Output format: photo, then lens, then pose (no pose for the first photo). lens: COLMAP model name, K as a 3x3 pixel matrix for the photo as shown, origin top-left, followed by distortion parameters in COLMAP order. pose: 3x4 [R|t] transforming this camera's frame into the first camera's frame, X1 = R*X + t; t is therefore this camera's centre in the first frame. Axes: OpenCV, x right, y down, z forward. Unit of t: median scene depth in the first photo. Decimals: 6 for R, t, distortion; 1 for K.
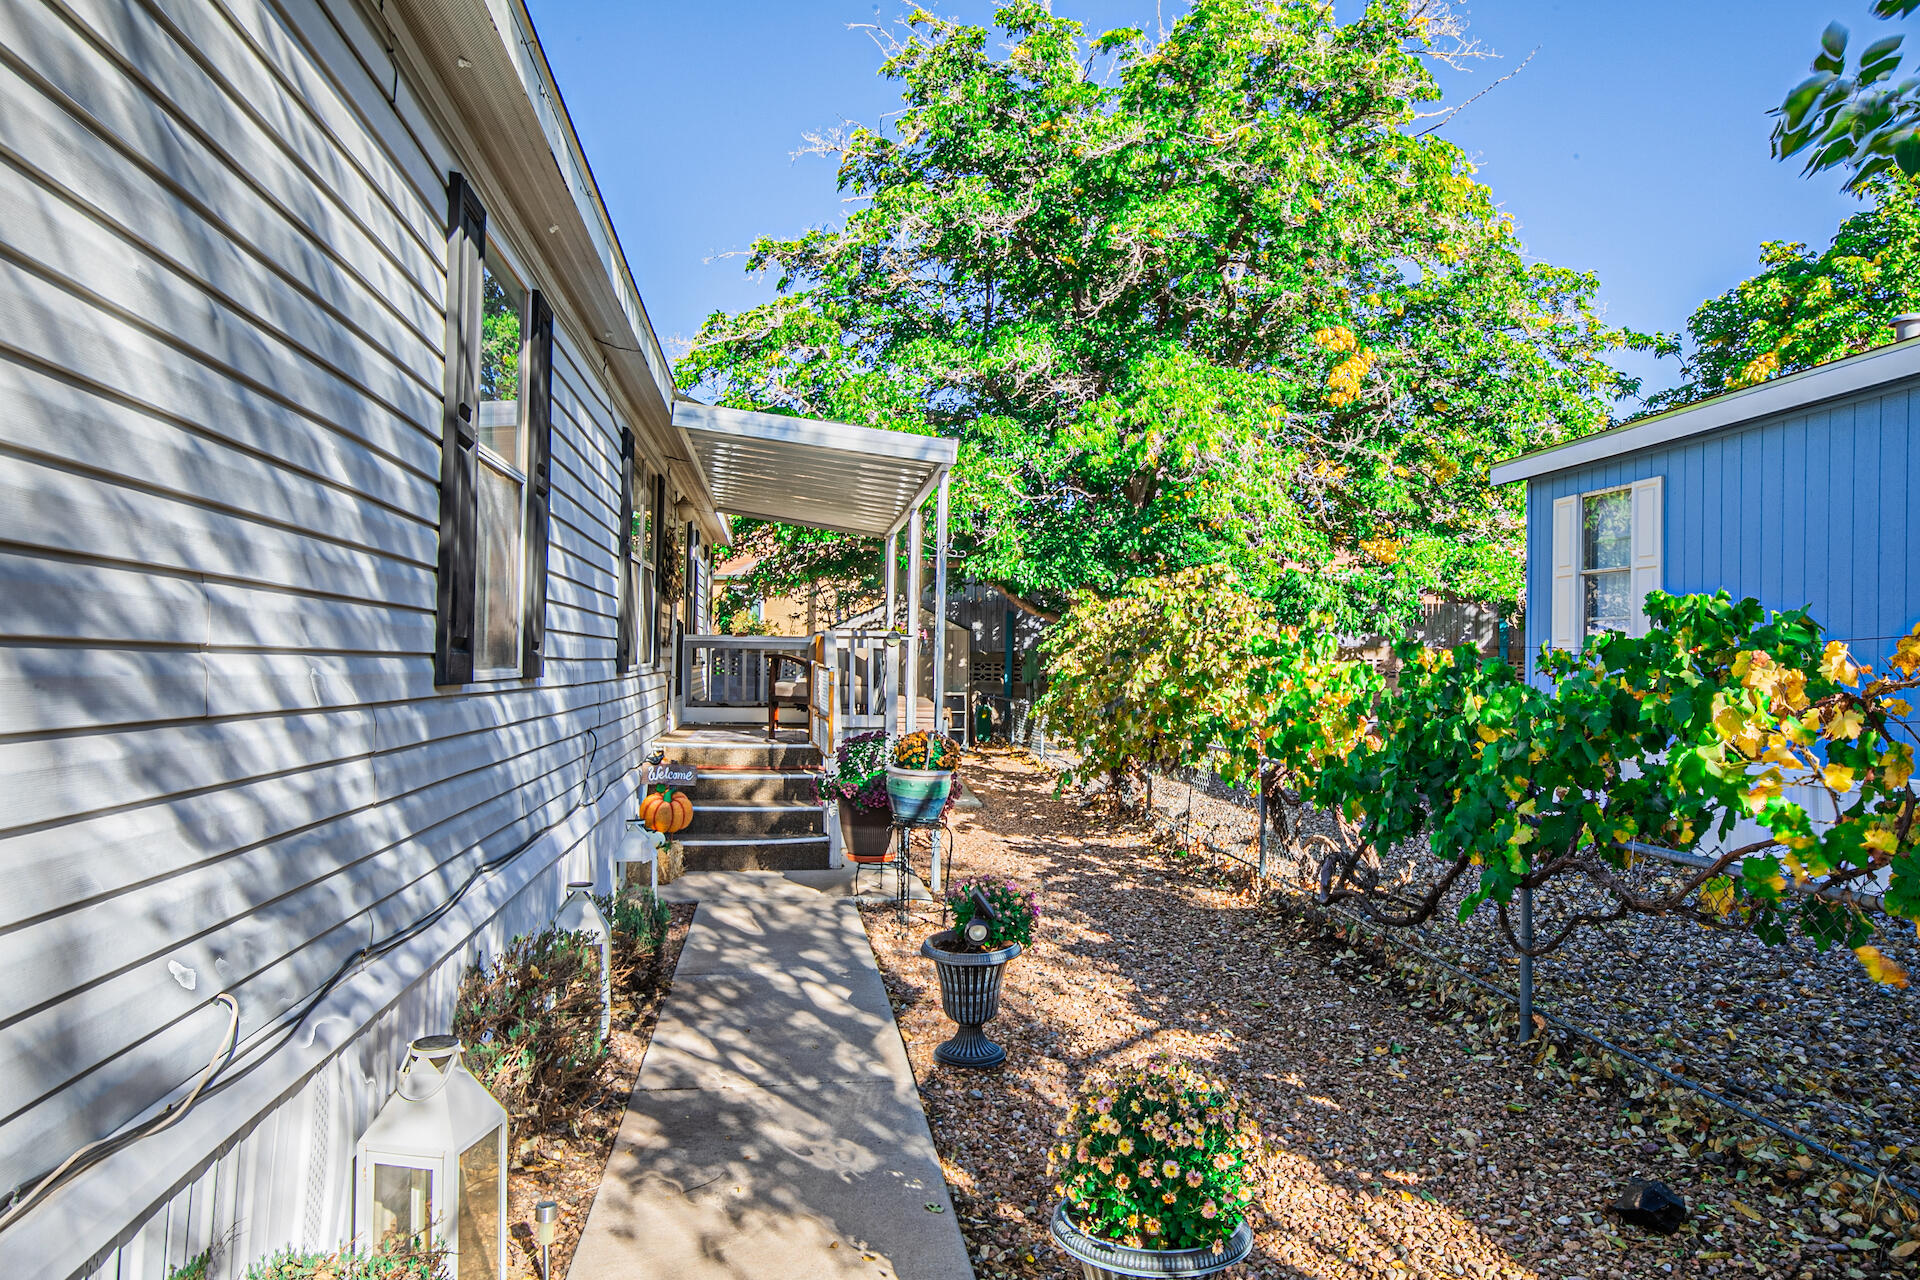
lens RADIAL K [[1426.8, 0, 960.0], [0, 1426.8, 640.0], [0, 0, 1]] dist [-0.036145, 0.073947]
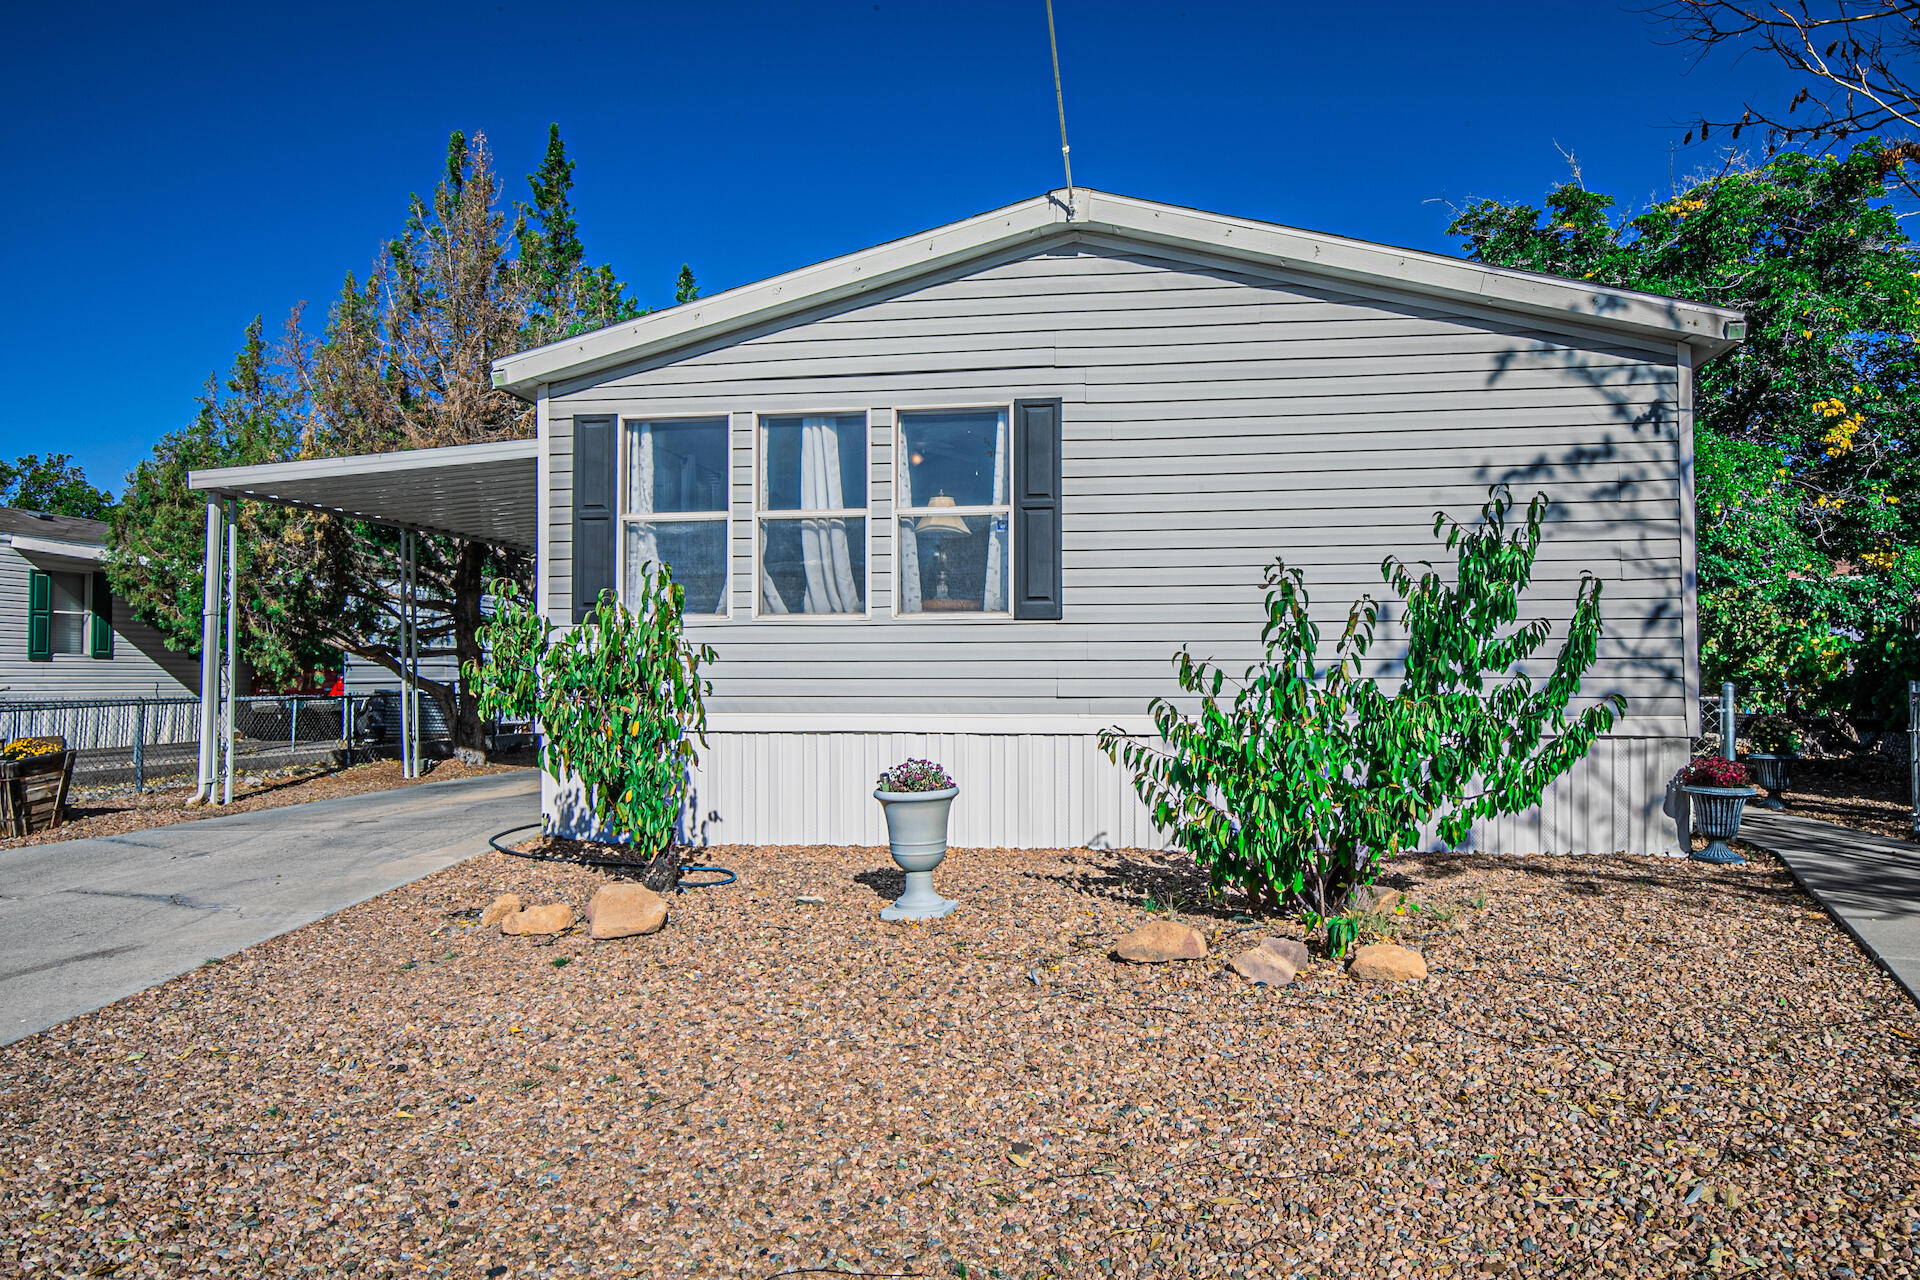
lens RADIAL K [[1426.8, 0, 960.0], [0, 1426.8, 640.0], [0, 0, 1]] dist [-0.036145, 0.073947]
pose [[0.954113, -0.032656, -0.297661, -0.137868], [0.028148, 0.999415, -0.019419, 0.012076], [0.298121, 0.010149, 0.954474, -0.573137]]
